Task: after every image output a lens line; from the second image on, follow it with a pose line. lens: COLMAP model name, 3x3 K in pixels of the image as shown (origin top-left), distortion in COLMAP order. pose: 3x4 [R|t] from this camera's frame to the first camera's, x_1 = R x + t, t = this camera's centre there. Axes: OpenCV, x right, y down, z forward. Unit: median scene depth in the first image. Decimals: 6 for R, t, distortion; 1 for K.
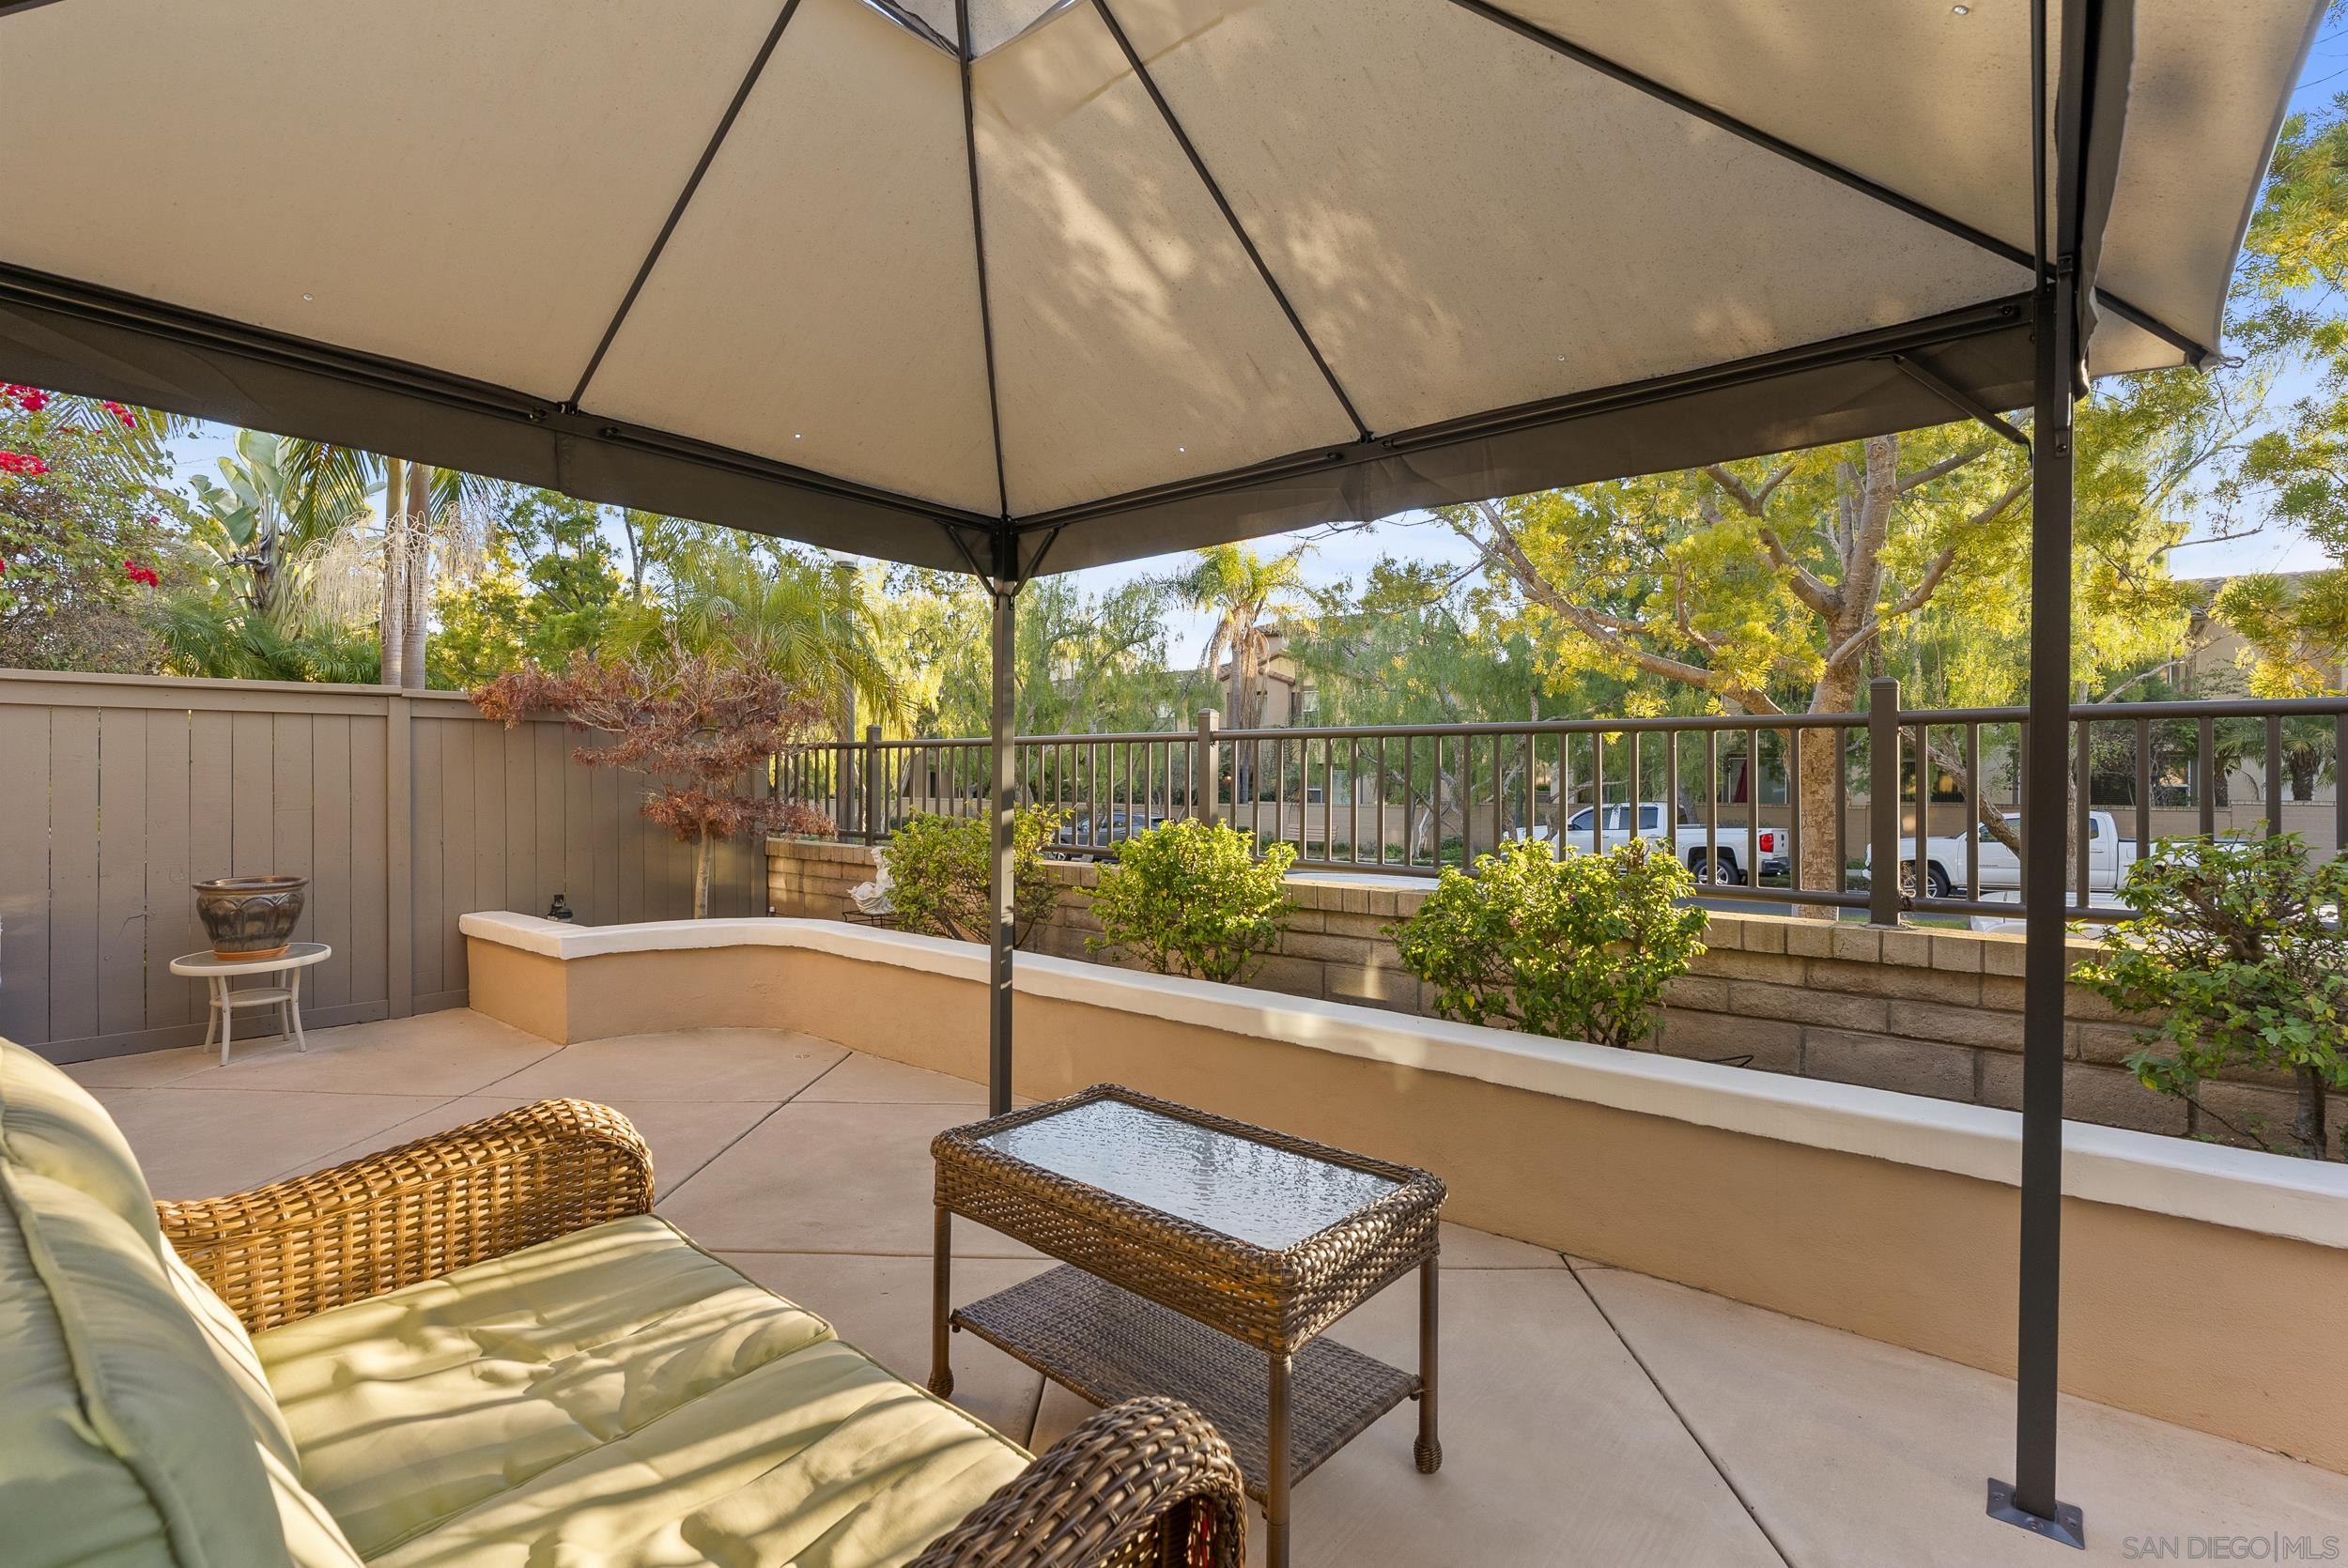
lens RADIAL K [[1061.2, 0, 1177.5], [0, 1061.2, 755.0], [0, 0, 1]] dist [-0.000753, -0.000167]
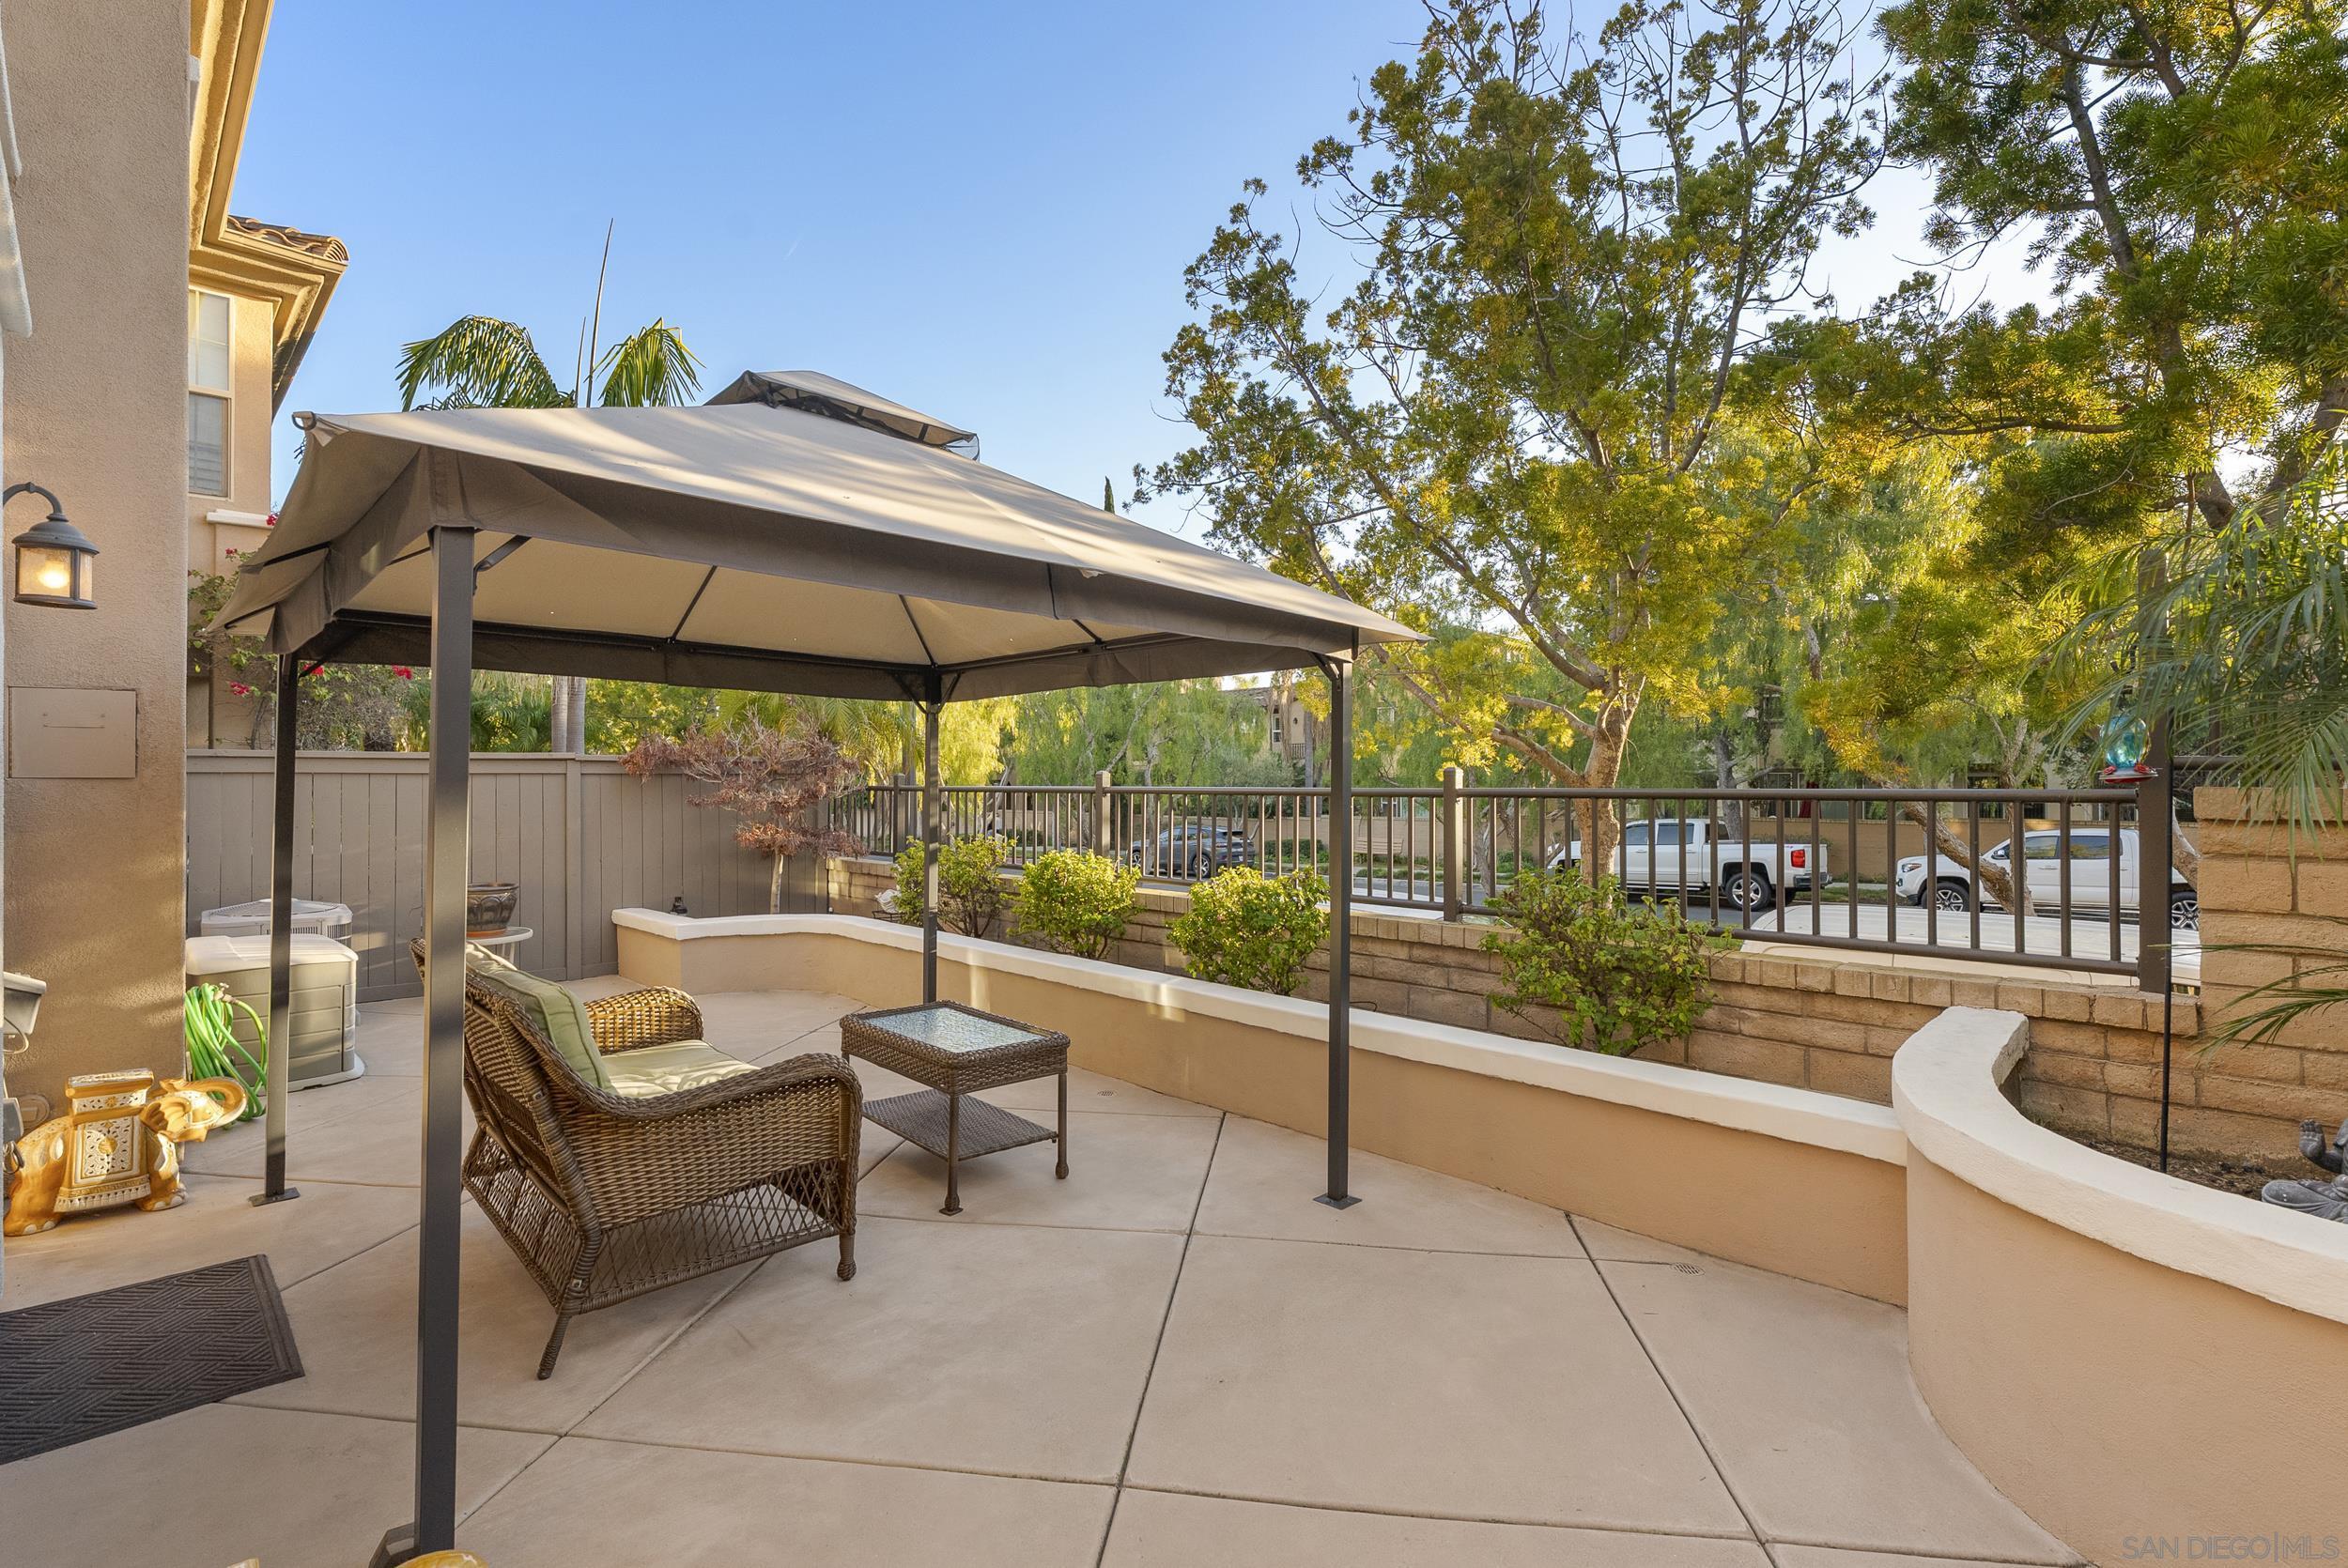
lens RADIAL K [[1074.9, 0, 1178.1], [0, 1074.9, 756.4], [0, 0, 1]] dist [-0.003137, 0.000077]
pose [[0.994568, -0.004521, -0.103992, 0.320962], [0.003917, 0.999974, -0.006017, -0.061591], [0.104017, 0.005577, 0.994560, -0.498116]]
